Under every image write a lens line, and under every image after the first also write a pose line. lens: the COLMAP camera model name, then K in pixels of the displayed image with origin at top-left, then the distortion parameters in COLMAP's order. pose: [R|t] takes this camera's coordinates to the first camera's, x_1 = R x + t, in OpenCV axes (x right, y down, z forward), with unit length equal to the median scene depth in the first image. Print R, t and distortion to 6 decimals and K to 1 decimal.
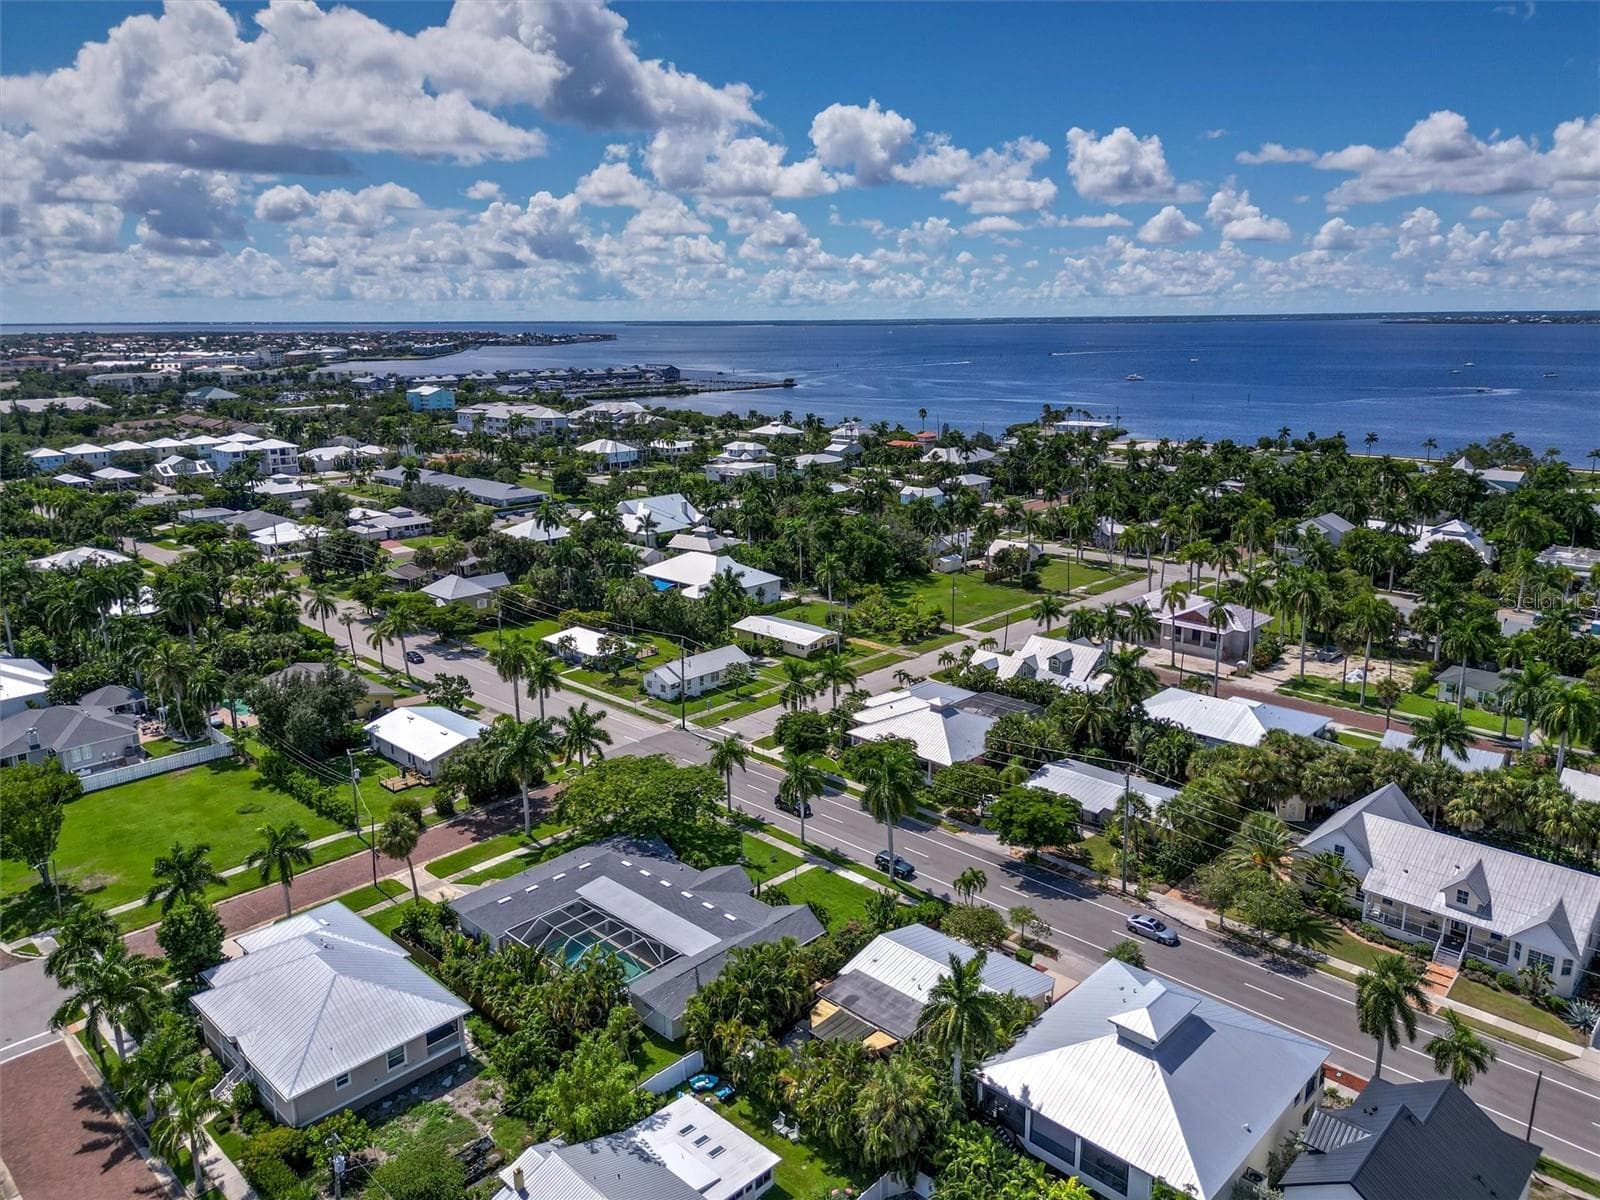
lens RADIAL K [[1126.9, 0, 805.5], [0, 1126.9, 587.2], [0, 0, 1]] dist [0.063950, -0.052412]
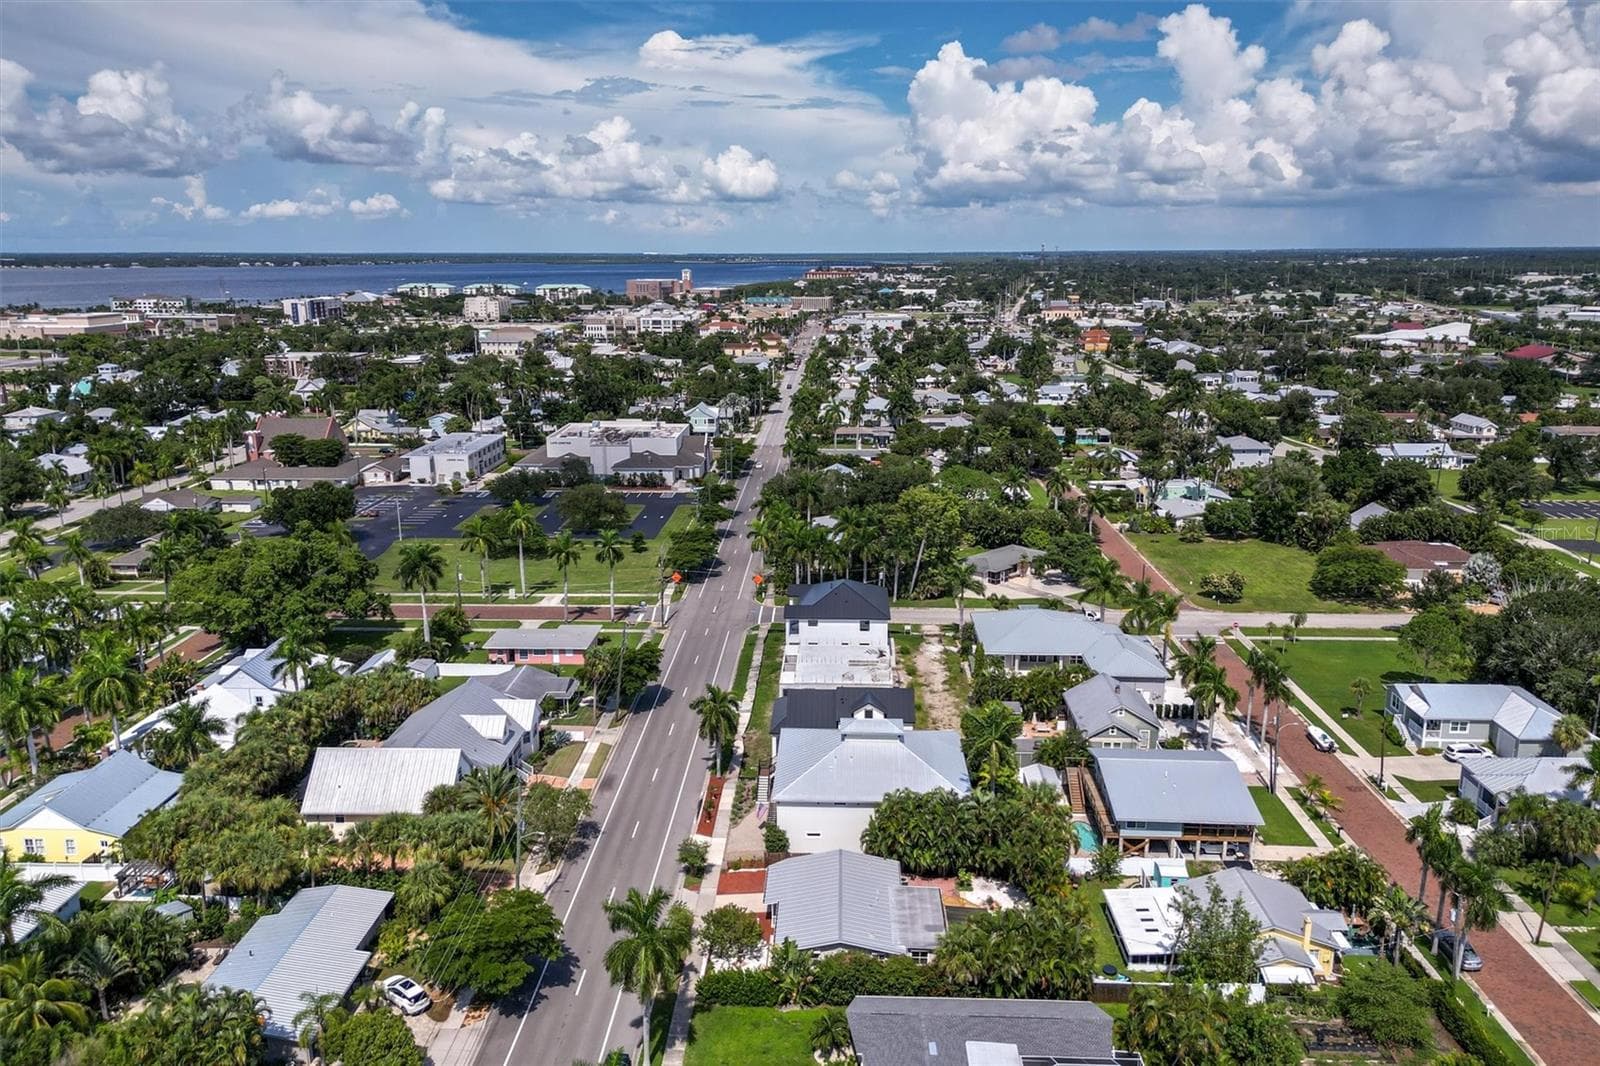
lens RADIAL K [[1128.6, 0, 797.4], [0, 1128.6, 529.4], [0, 0, 1]] dist [0.062145, -0.058240]
pose [[-0.657693, -0.172710, 0.733220, -0.416153], [0.182675, 0.907739, 0.377676, -0.277090], [-0.730800, 0.382336, -0.565464, 1.105949]]
